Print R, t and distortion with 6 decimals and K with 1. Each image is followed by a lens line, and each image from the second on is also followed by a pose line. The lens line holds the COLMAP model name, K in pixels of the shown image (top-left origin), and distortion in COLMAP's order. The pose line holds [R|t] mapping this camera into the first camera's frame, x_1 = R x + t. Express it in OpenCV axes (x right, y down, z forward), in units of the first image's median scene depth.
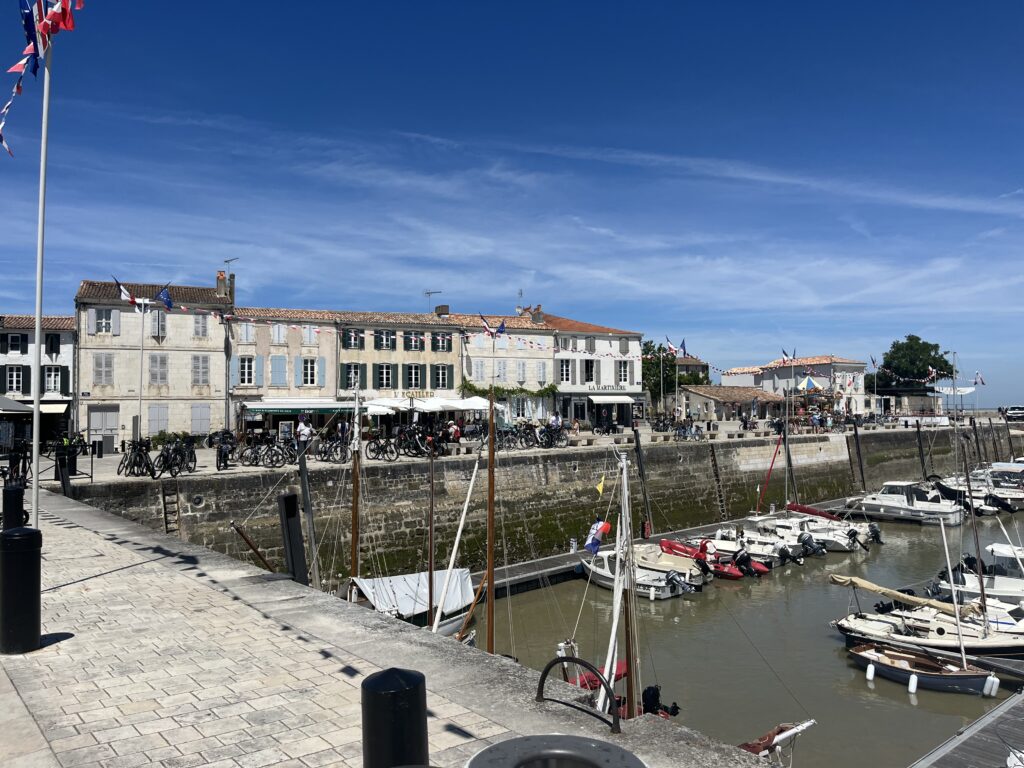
lens RADIAL K [[757.5, 0, 470.2], [0, 757.5, 399.1], [0, 0, 1]] dist [0.054970, -0.079604]
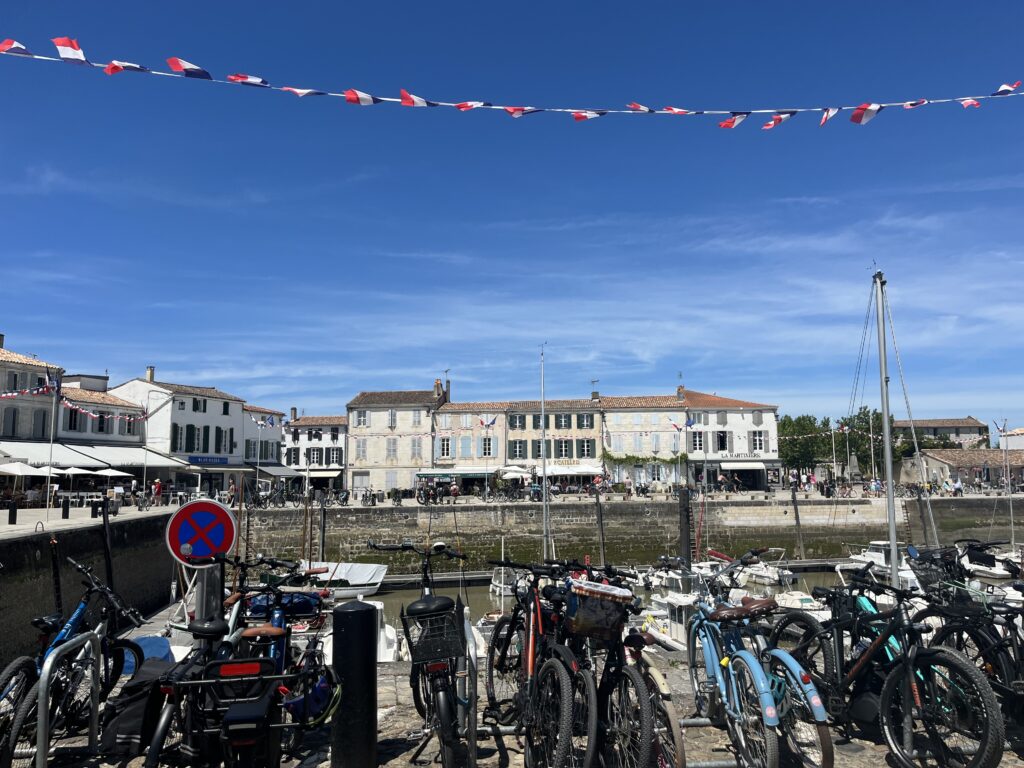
lens RADIAL K [[757.5, 0, 510.6], [0, 757.5, 385.0], [0, 0, 1]] dist [0.054970, -0.079604]
pose [[0.865383, -0.057719, -0.497776, 0.498011], [0.007252, 0.994683, -0.102730, -0.005576], [0.501058, 0.085291, 0.861200, -0.183549]]
